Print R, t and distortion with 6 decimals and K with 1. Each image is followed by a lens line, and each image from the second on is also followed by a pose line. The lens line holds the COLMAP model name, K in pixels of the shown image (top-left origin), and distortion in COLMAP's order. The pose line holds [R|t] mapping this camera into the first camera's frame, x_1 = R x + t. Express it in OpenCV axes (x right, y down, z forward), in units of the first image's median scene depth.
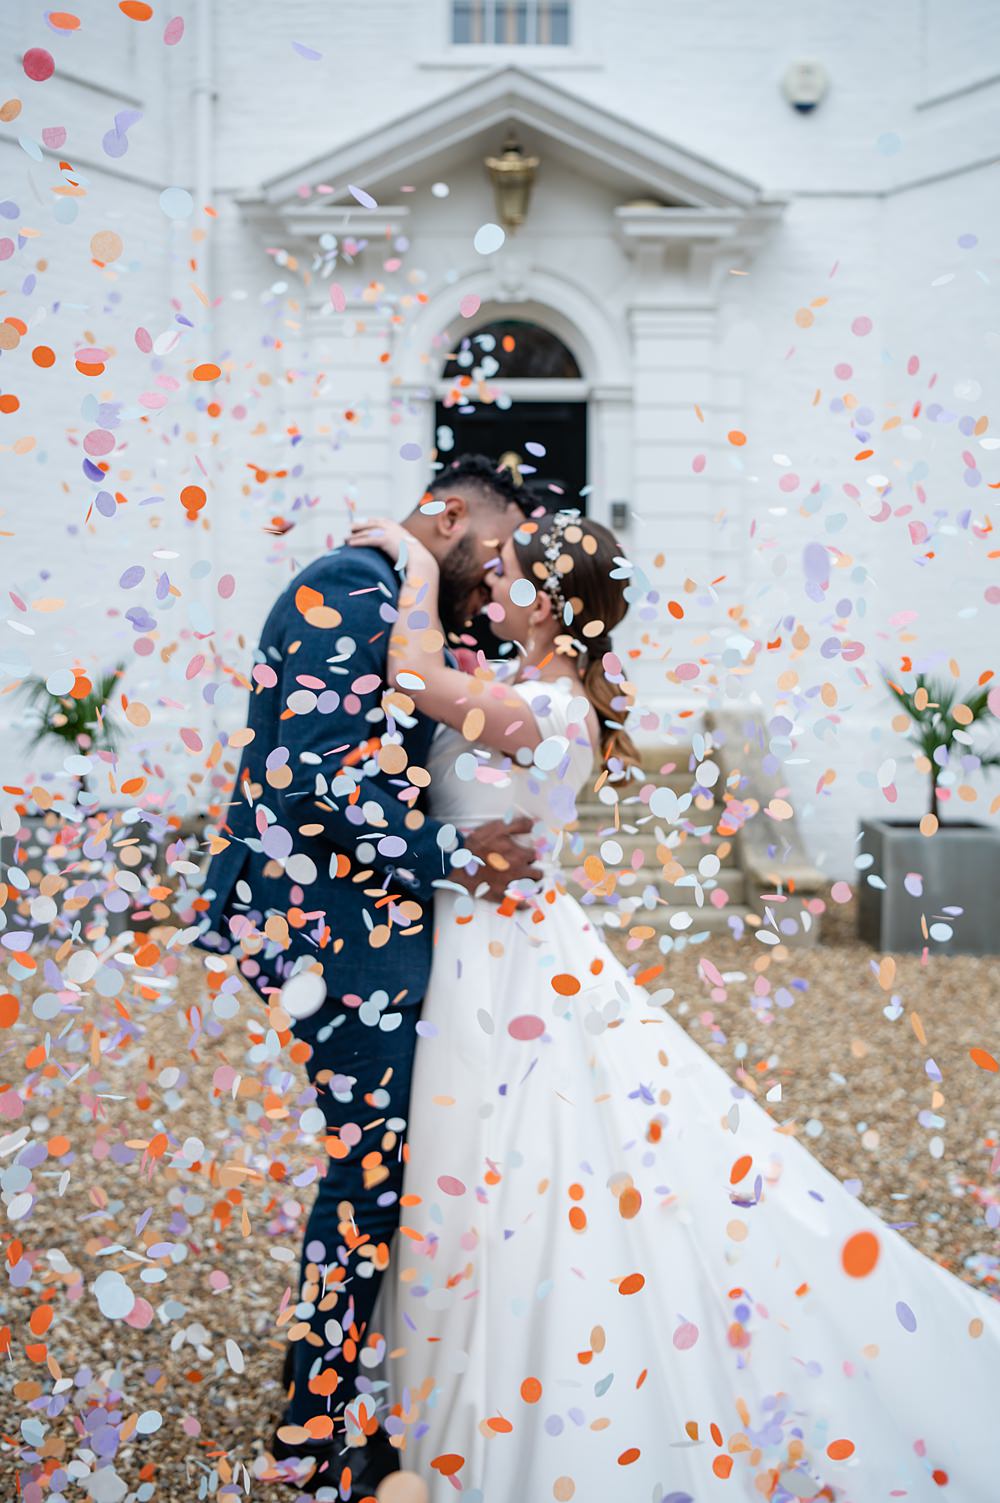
lens RADIAL K [[1382.5, 0, 502.4], [0, 1382.5, 708.0], [0, 0, 1]] dist [-0.021177, 0.000000]
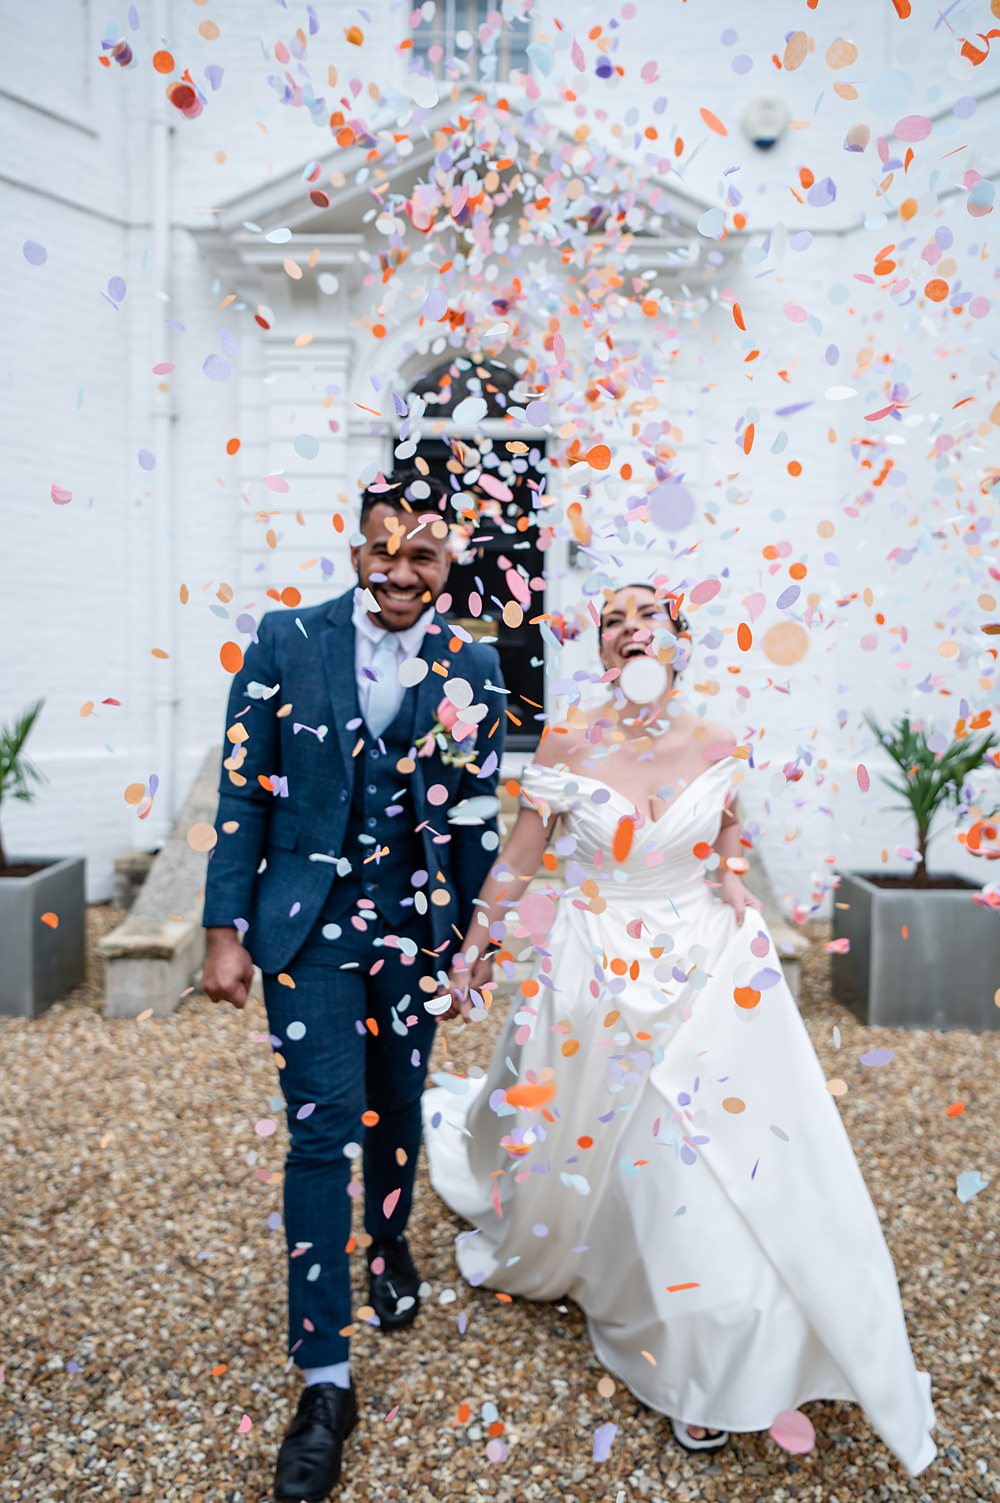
lens RADIAL K [[1104.0, 0, 476.0], [0, 1104.0, 747.2], [0, 0, 1]] dist [-0.020243, -0.000364]
pose [[0.999992, 0.002972, -0.002805, 0.014455], [-0.002927, 0.999865, 0.016167, -0.011897], [0.002853, -0.016159, 0.999865, 0.205987]]
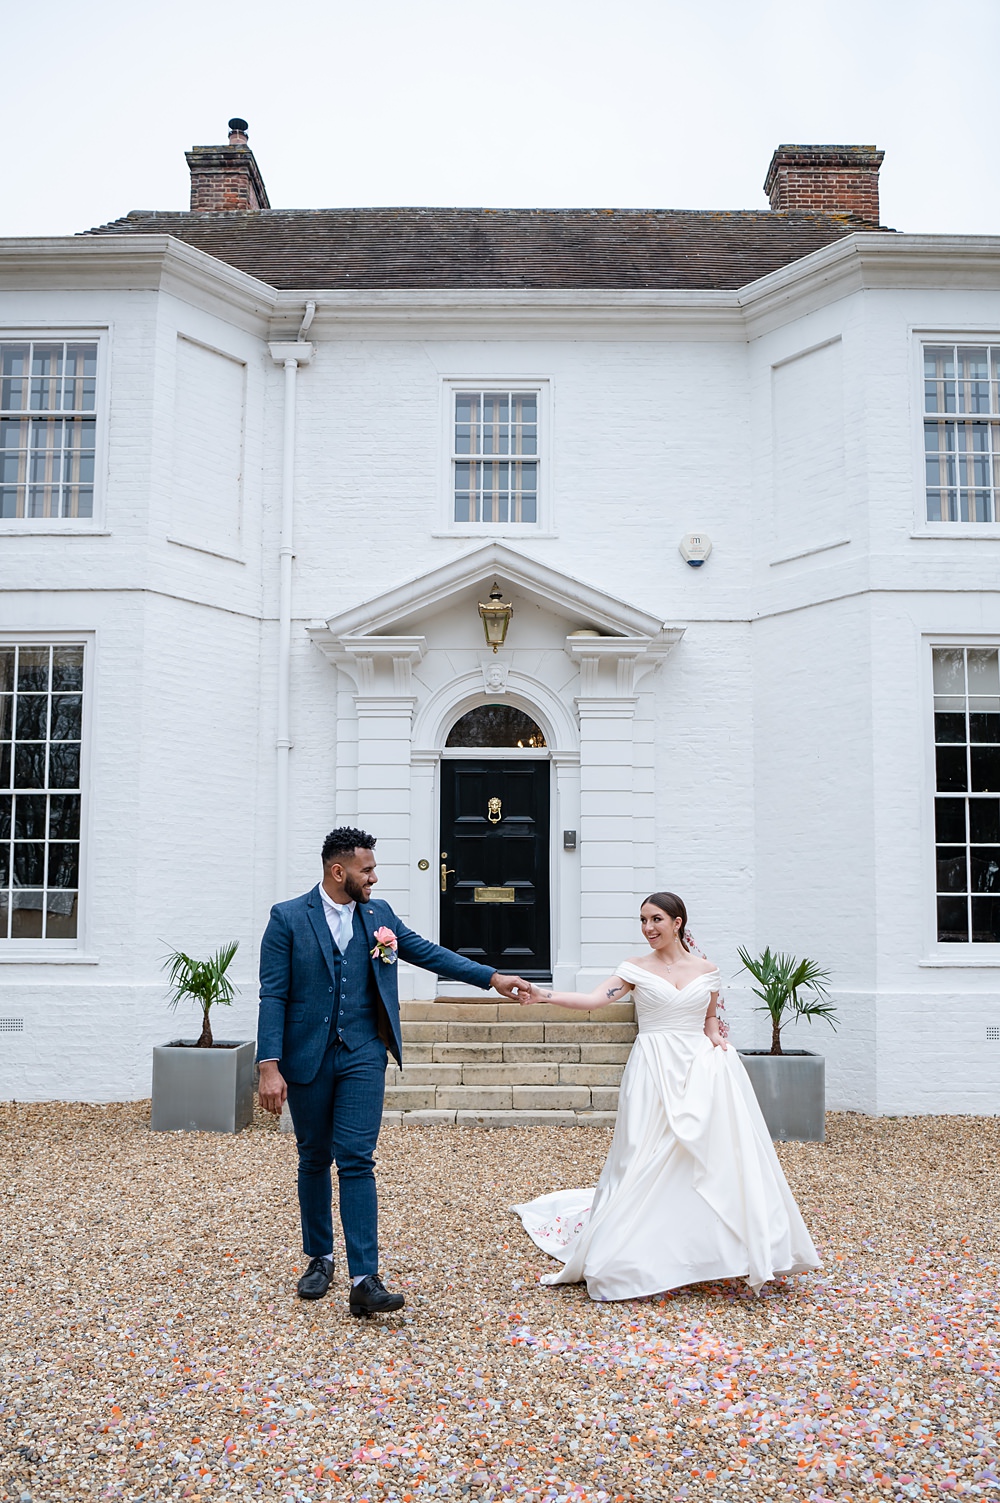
lens RADIAL K [[1191.8, 0, 501.5], [0, 1191.8, 824.6], [0, 0, 1]] dist [-0.007585, -0.001702]
pose [[0.999998, 0.001110, 0.001419, 0.011686], [-0.000909, 0.990971, -0.134073, 0.010148], [-0.001555, 0.134071, 0.990971, -0.232713]]
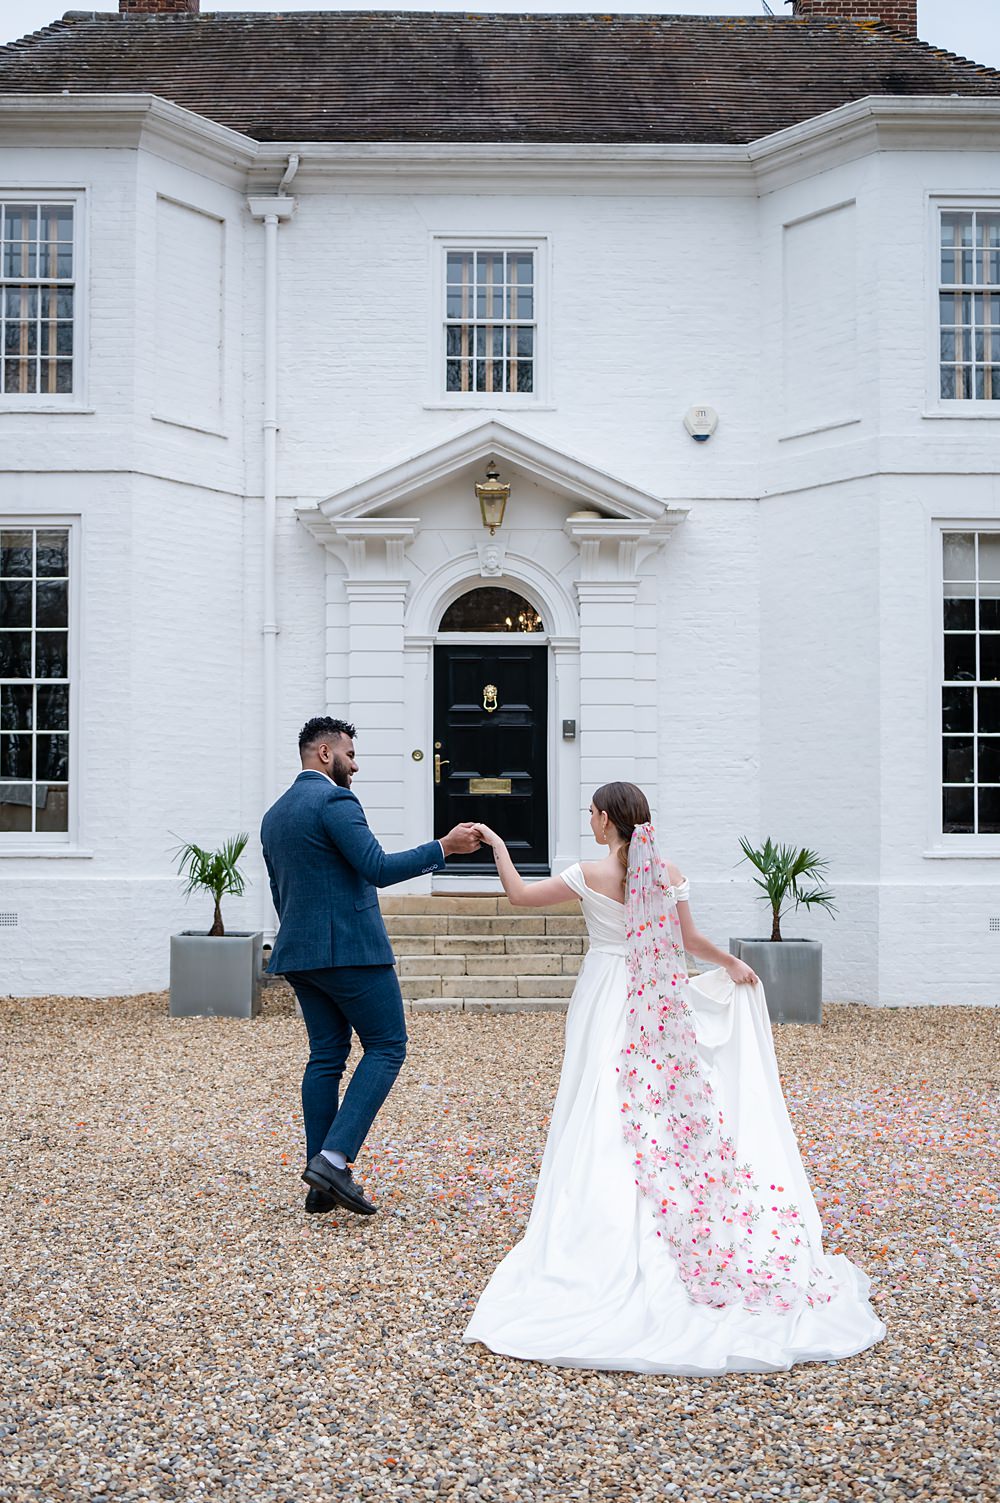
lens RADIAL K [[1493.3, 0, 497.8], [0, 1493.3, 761.6], [0, 0, 1]] dist [0.020425, 0.000000]
pose [[0.999606, -0.000536, 0.028078, -0.030399], [0.003078, 0.995885, -0.090572, 0.028049], [-0.027914, 0.090623, 0.995494, -0.498320]]
